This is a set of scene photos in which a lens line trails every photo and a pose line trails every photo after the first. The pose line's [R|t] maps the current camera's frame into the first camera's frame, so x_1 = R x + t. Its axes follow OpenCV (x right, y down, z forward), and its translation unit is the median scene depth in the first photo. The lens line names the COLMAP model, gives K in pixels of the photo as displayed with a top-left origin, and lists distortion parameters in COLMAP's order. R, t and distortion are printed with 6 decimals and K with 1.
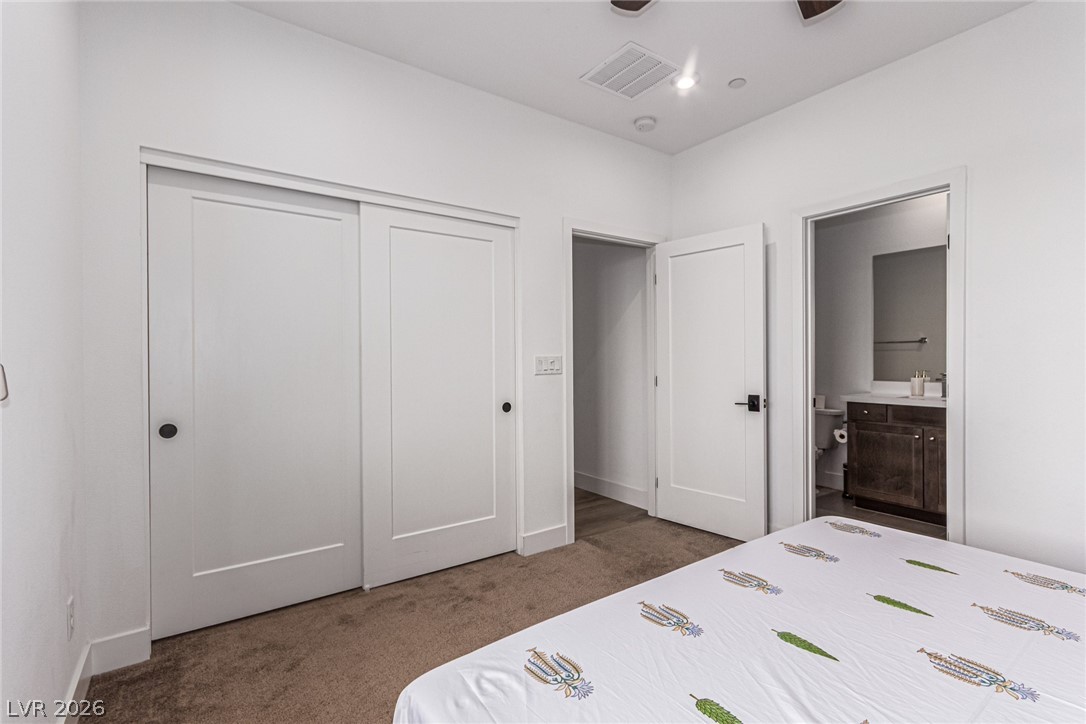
lens RADIAL K [[505.2, 0, 547.0], [0, 505.2, 360.7], [0, 0, 1]] dist [-0.002801, -0.000194]
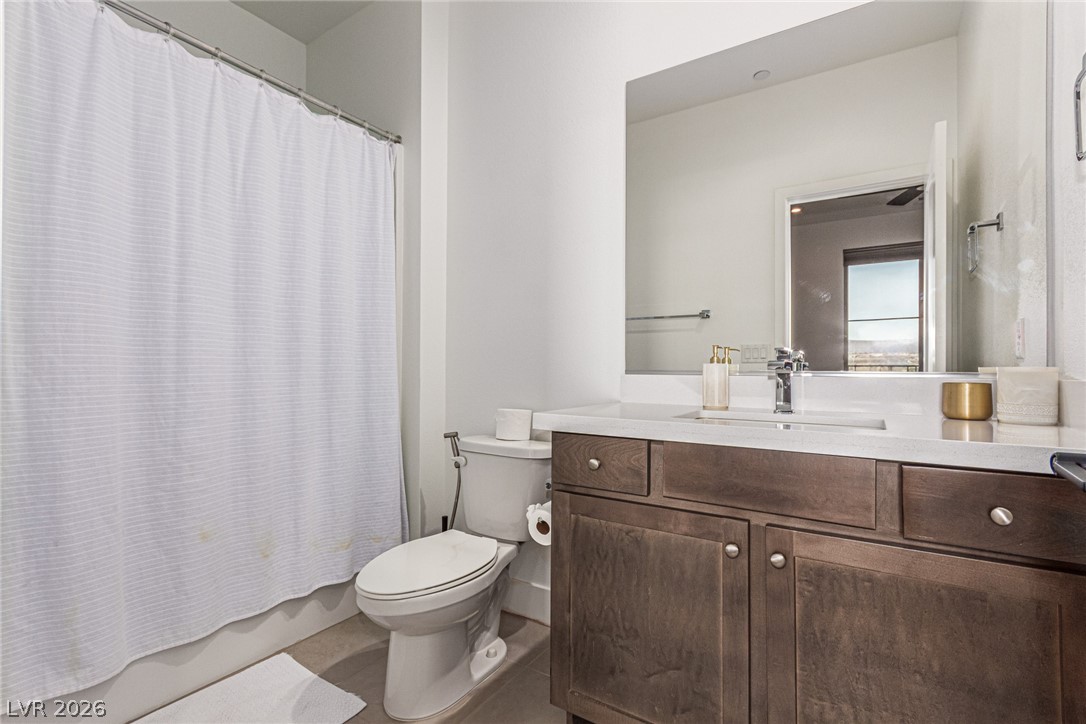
lens RADIAL K [[505.2, 0, 541.5], [0, 505.2, 365.3], [0, 0, 1]] dist [-0.002801, -0.000194]
pose [[0.932668, 0.013166, 0.360497, 0.475719], [-0.011643, 0.999912, -0.006396, 0.039967], [-0.360549, 0.001768, 0.932739, 0.699400]]
